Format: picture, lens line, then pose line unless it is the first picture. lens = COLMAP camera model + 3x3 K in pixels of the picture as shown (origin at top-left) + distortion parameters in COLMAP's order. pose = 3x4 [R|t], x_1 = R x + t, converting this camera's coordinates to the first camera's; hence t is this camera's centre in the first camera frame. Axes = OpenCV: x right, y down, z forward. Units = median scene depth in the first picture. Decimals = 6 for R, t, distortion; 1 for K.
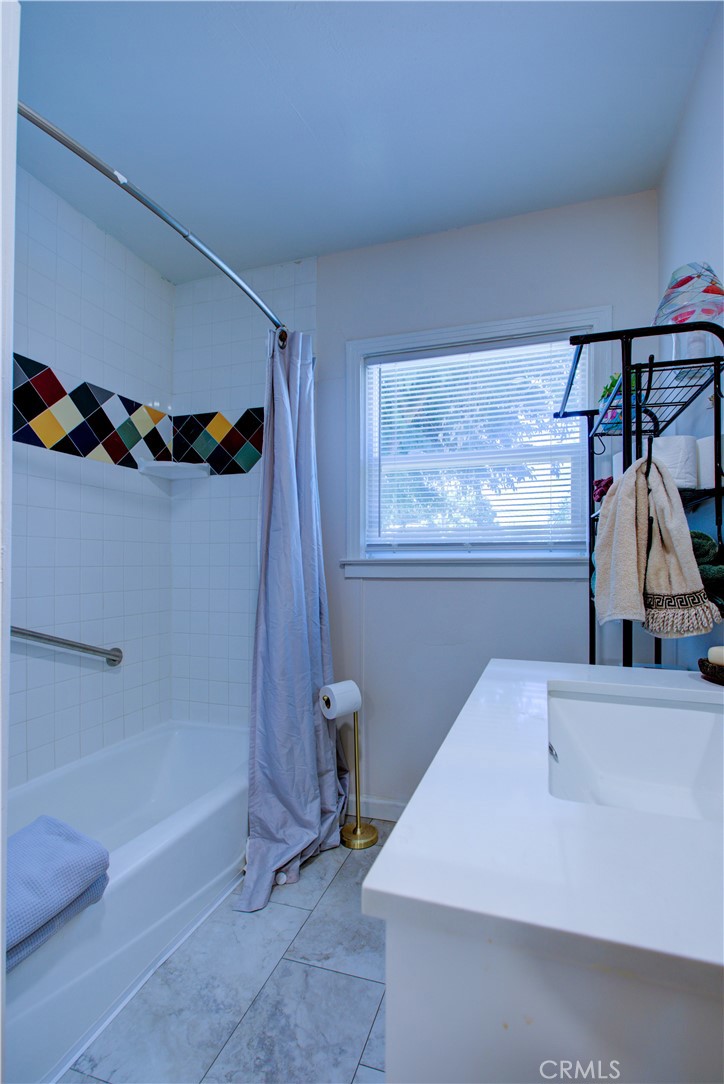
lens RADIAL K [[506.5, 0, 359.7], [0, 506.5, 556.1], [0, 0, 1]] dist [-0.004090, 0.001758]
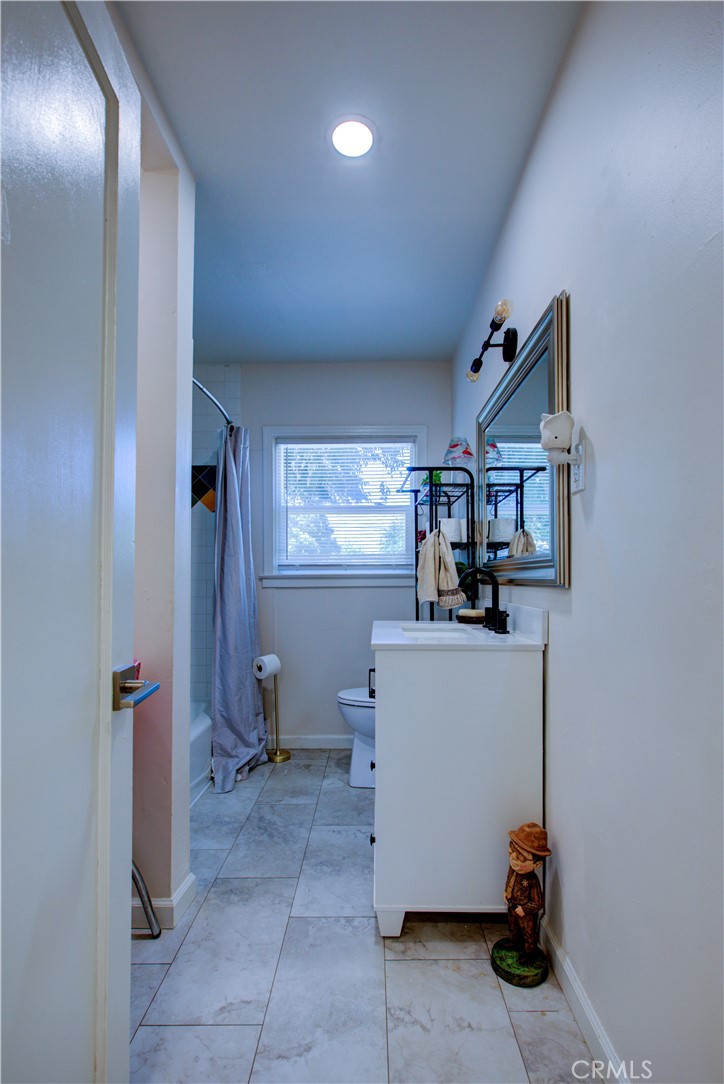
lens RADIAL K [[506.5, 0, 364.8], [0, 506.5, 547.4], [0, 0, 1]] dist [-0.004090, 0.001758]
pose [[0.947642, 0.014962, 0.318984, -0.275869], [0.000296, 0.998860, -0.047732, -0.003873], [-0.319334, 0.045328, 0.946557, -0.613525]]
